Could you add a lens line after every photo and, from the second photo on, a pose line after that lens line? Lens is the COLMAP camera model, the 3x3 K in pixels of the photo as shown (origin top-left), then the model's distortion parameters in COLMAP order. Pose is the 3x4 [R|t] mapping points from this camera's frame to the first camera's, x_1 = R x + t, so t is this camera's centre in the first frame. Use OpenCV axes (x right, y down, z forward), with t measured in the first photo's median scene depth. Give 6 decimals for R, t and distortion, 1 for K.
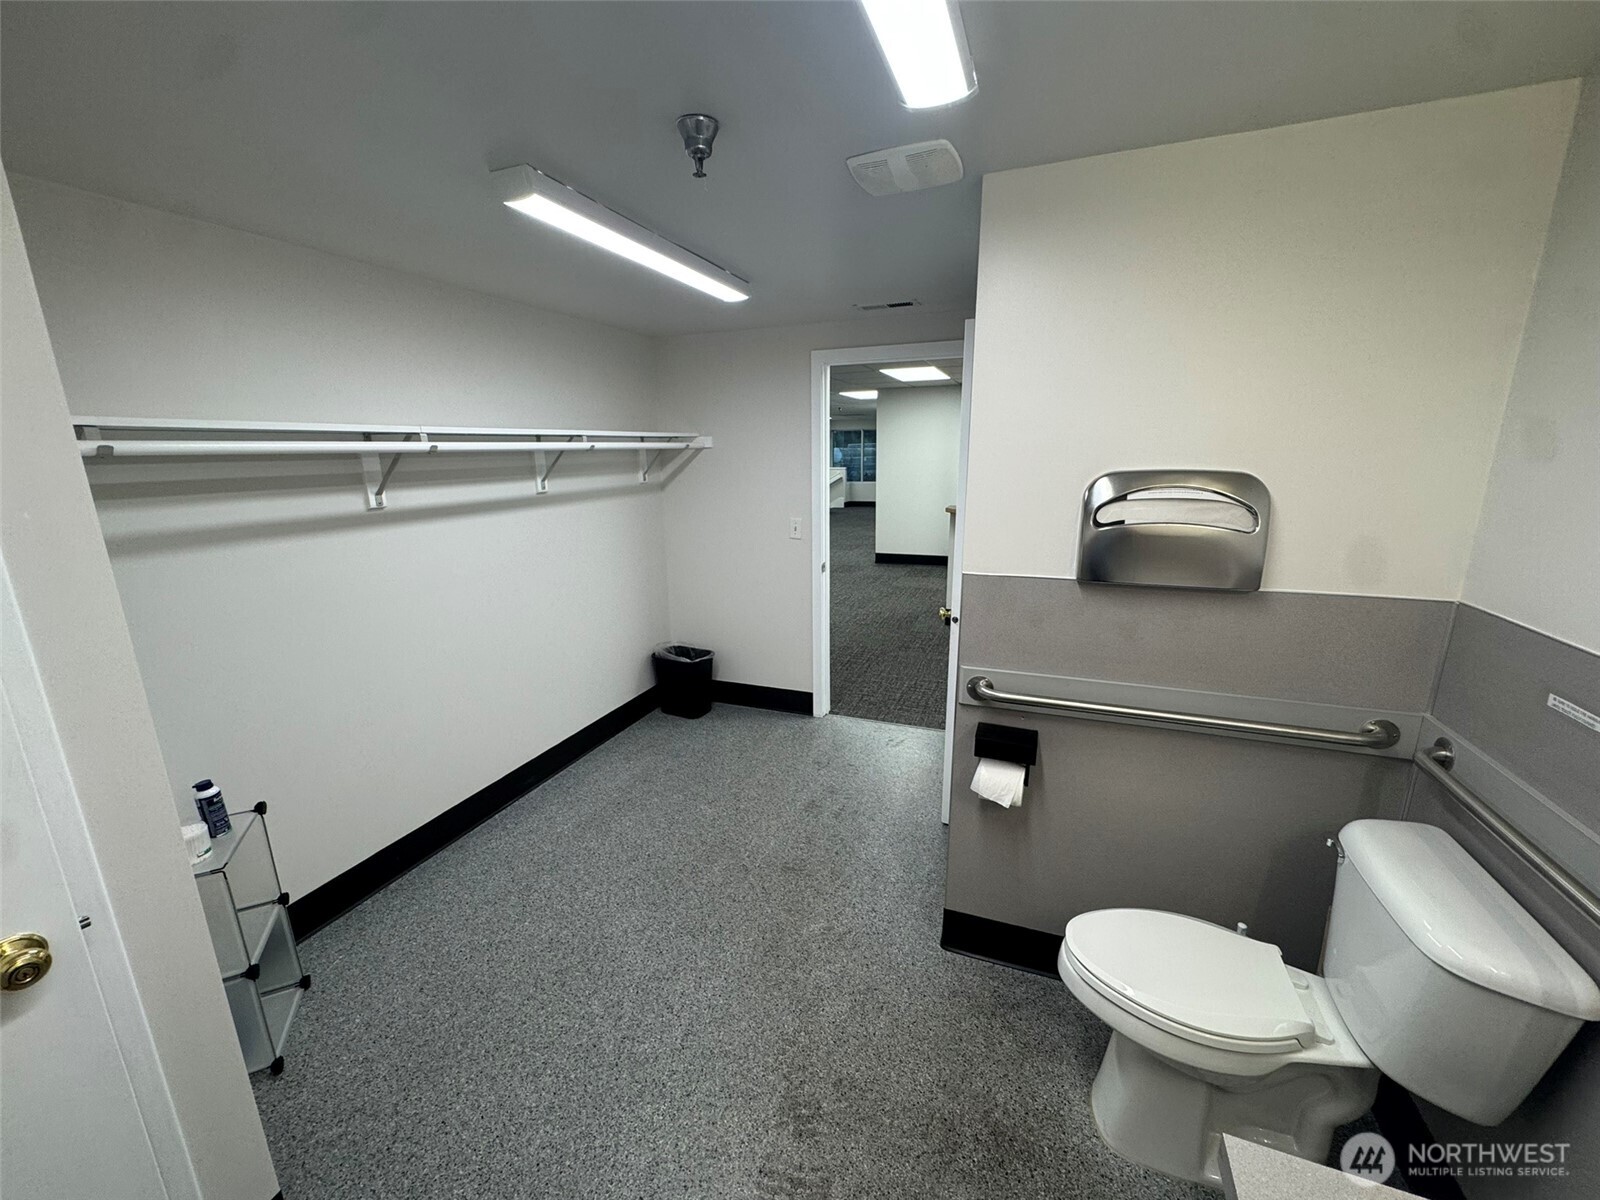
lens RADIAL K [[638.3, 0, 798.5], [0, 638.3, 604.5], [0, 0, 1]] dist [0.000144, 0.000110]
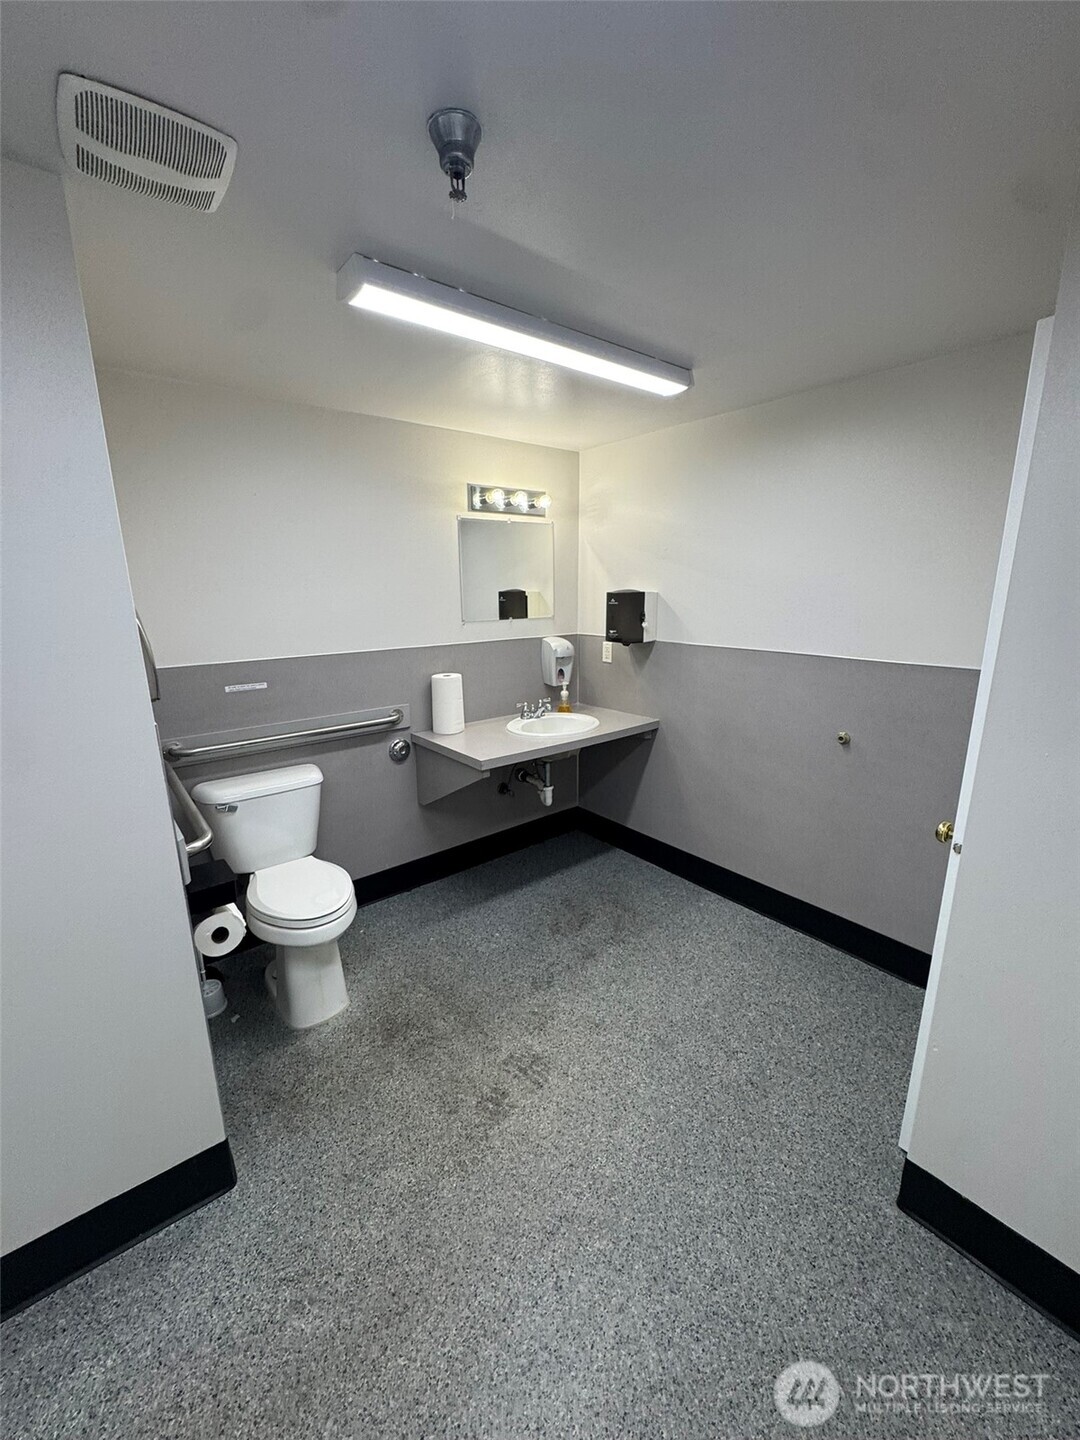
lens RADIAL K [[574.4, 0, 538.7], [0, 574.4, 719.7], [0, 0, 1]] dist [0.000144, 0.000110]
pose [[-0.868251, -0.091425, 0.487629, -0.526440], [0.138724, 0.898931, 0.415546, -0.306668], [-0.476336, 0.428444, -0.767815, 1.448208]]
